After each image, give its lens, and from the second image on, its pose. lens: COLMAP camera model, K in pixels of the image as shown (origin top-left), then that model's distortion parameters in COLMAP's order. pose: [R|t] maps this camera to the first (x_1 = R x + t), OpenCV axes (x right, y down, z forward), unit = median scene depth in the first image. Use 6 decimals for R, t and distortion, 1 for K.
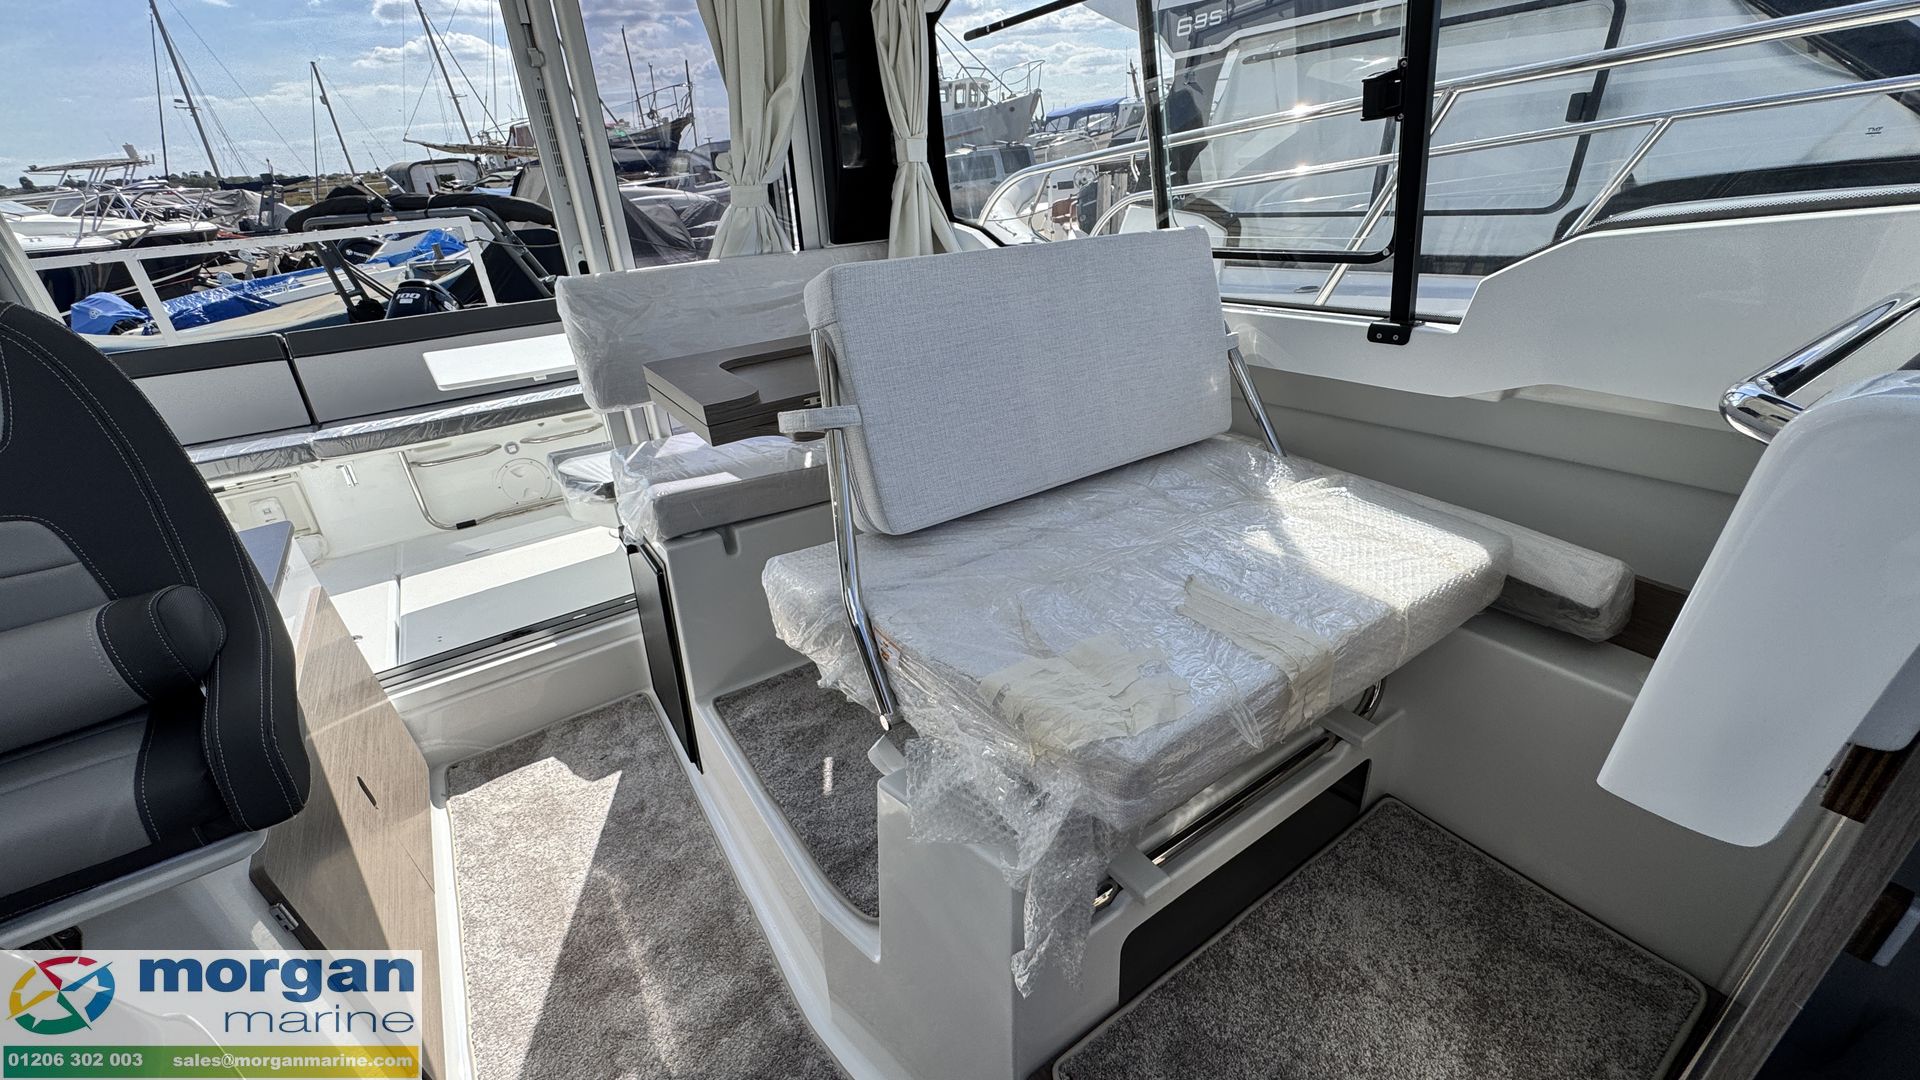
lens RADIAL K [[766.2, 0, 959.4], [0, 766.2, 537.7], [0, 0, 1]] dist [-0.004900, 0.000163]
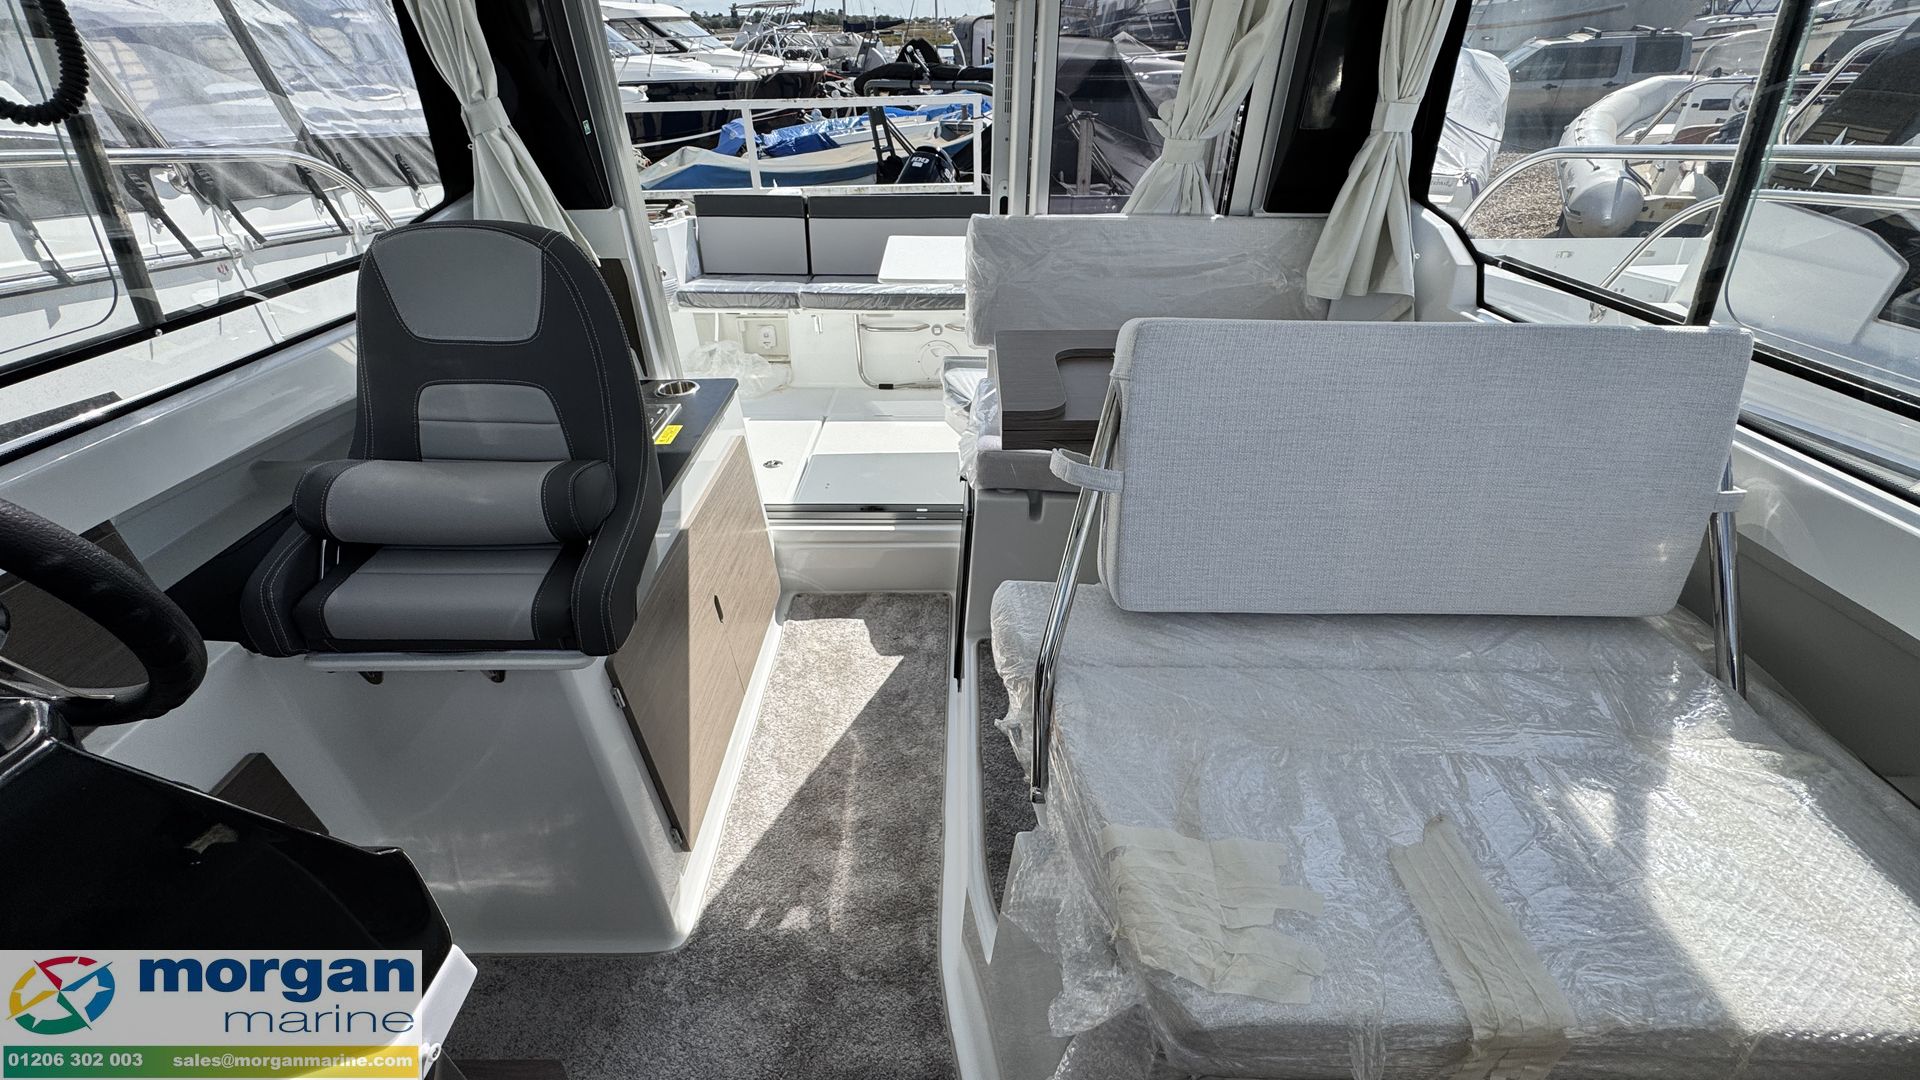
lens RADIAL K [[766.2, 0, 959.4], [0, 766.2, 537.7], [0, 0, 1]] dist [-0.004900, 0.000163]
pose [[0.824646, 0.350037, -0.444334, 0.077738], [-0.286874, 0.935819, 0.204806, -0.126414], [0.487507, -0.041425, 0.872136, 0.050919]]
